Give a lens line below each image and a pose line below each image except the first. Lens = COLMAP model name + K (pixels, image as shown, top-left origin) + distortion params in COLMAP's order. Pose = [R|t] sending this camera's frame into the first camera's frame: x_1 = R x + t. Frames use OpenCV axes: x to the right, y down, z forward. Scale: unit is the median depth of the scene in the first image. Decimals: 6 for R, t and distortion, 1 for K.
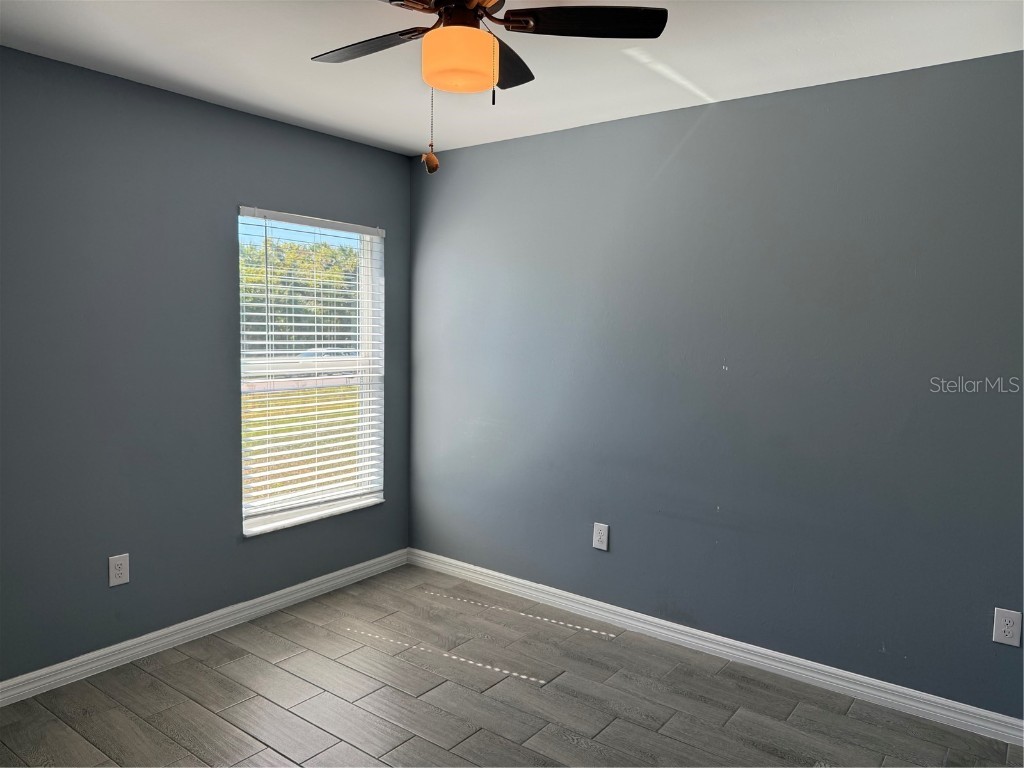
lens RADIAL K [[725.7, 0, 517.7], [0, 725.7, 382.3], [0, 0, 1]] dist [0.035246, -0.039395]
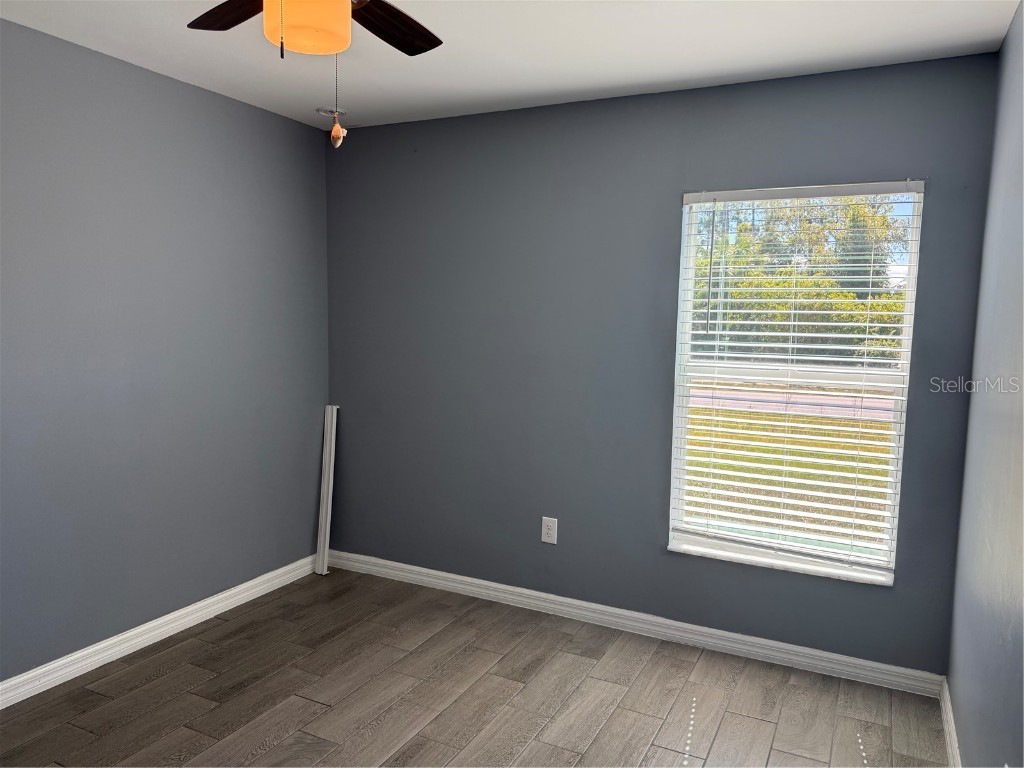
lens RADIAL K [[725.7, 0, 517.5], [0, 725.7, 384.4], [0, 0, 1]] dist [0.035246, -0.039395]
pose [[0.183482, 0.083677, -0.979455, 0.465535], [-0.097574, 0.993000, 0.066556, -0.039181], [0.978168, 0.083358, 0.190363, 0.592426]]
